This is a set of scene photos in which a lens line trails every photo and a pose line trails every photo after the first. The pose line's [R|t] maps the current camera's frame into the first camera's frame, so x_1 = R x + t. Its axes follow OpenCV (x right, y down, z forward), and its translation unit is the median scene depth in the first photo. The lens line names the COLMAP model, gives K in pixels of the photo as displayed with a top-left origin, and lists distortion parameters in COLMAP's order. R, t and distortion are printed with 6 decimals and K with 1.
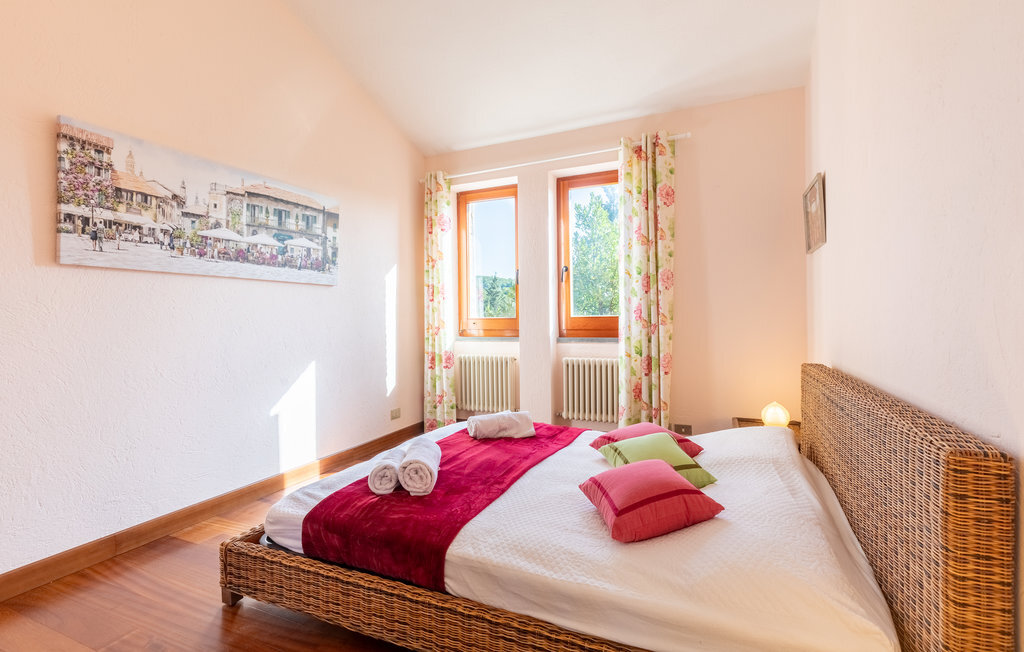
lens RADIAL K [[453.9, 0, 512.2], [0, 453.9, 320.1], [0, 0, 1]] dist [0.000029, -0.000160]
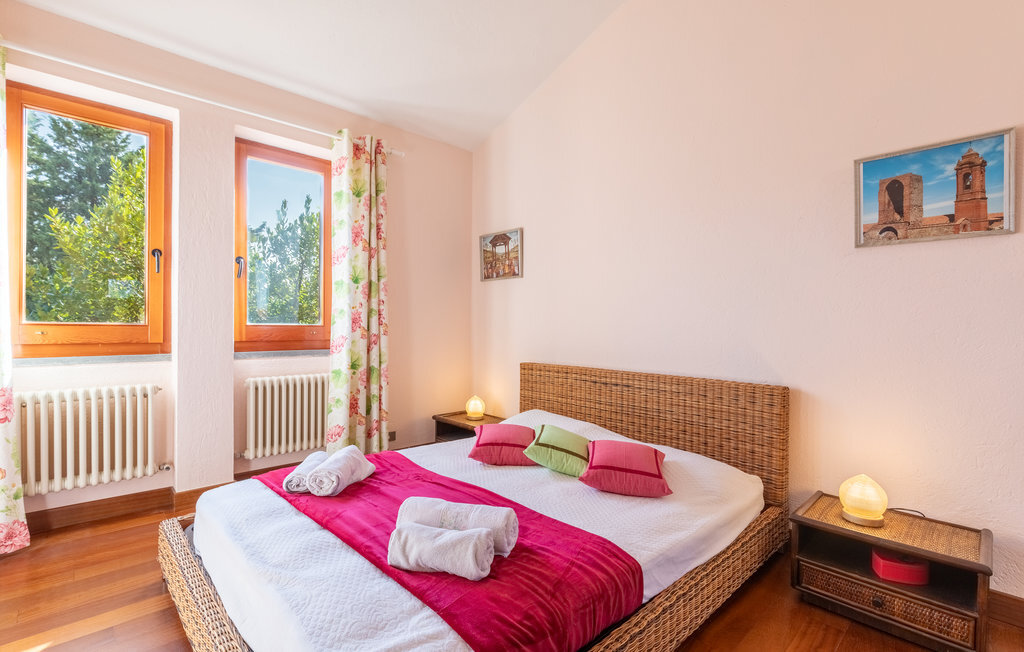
lens RADIAL K [[453.0, 0, 512.0], [0, 453.0, 326.0], [0, 0, 1]] dist [-0.000529, -0.000127]
pose [[0.400829, 0.014406, 0.916040, -0.429983], [-0.006977, 0.999895, -0.012671, 0.001808], [-0.916126, -0.001313, 0.400887, 0.319061]]
